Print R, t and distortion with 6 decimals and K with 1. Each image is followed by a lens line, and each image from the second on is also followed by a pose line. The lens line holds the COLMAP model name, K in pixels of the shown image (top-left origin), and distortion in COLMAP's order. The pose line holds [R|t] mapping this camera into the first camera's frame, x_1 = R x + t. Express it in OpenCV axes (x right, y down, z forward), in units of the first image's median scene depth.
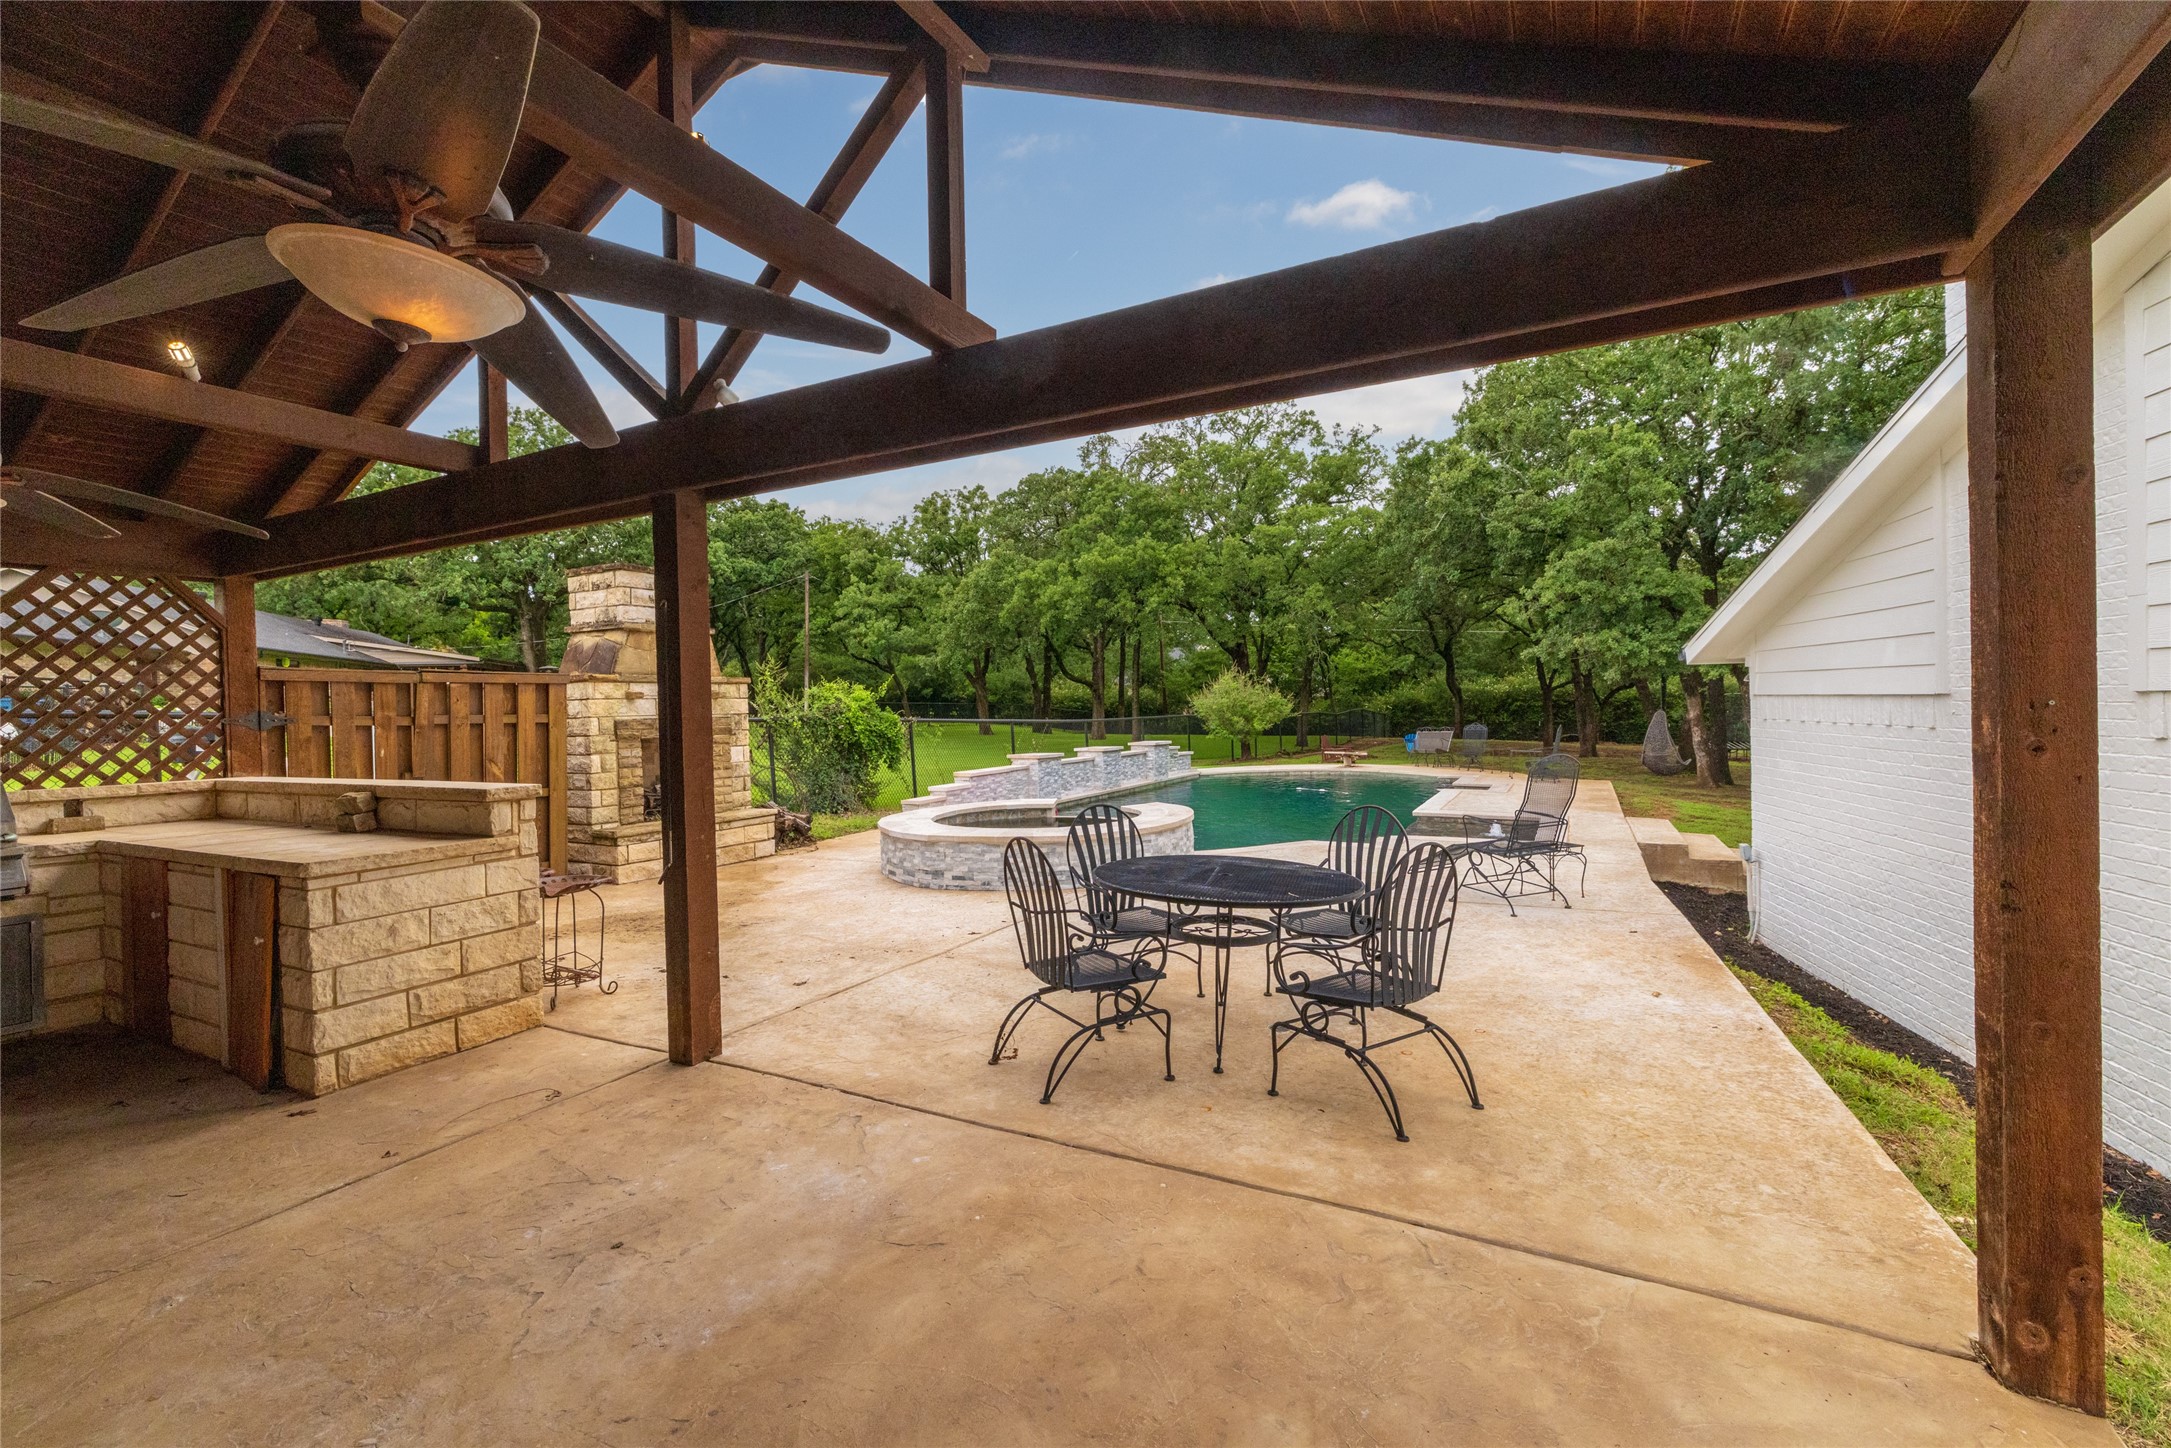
lens RADIAL K [[936.1, 0, 1077.9], [0, 936.1, 714.8], [0, 0, 1]] dist [-0.002611, 0.000163]
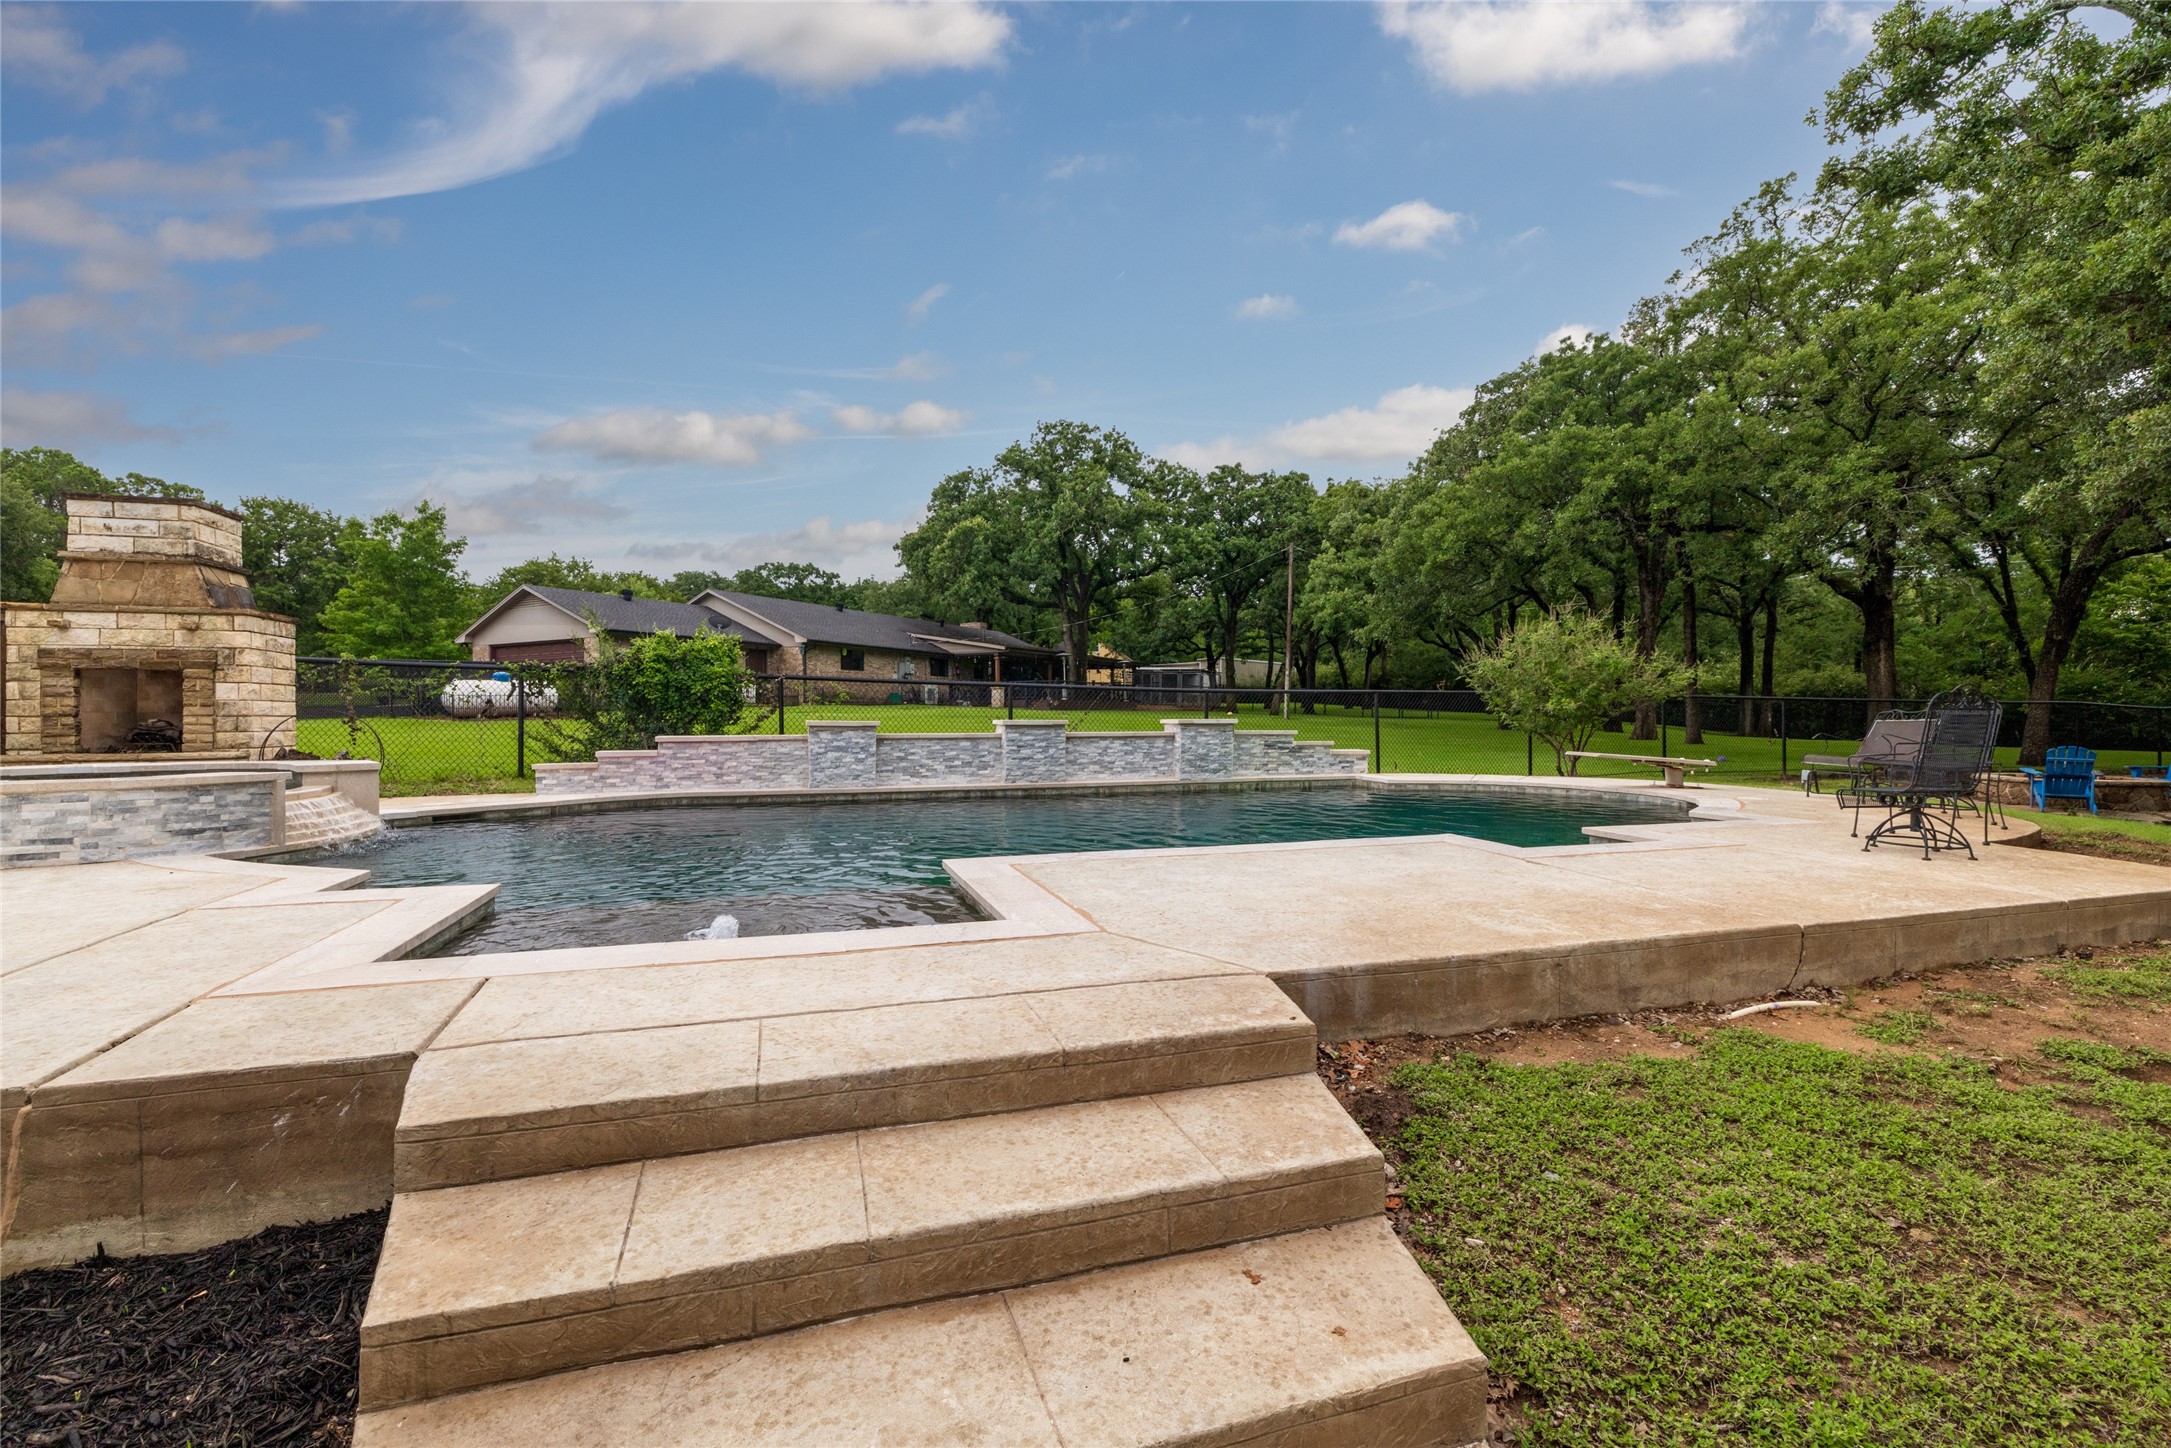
lens RADIAL K [[936.1, 0, 1077.9], [0, 936.1, 714.8], [0, 0, 1]] dist [-0.002611, 0.000163]
pose [[0.727126, 0.019992, -0.686213, 1.001099], [-0.017821, 0.999789, 0.010245, 0.046581], [0.686273, 0.004780, 0.727328, 1.030855]]
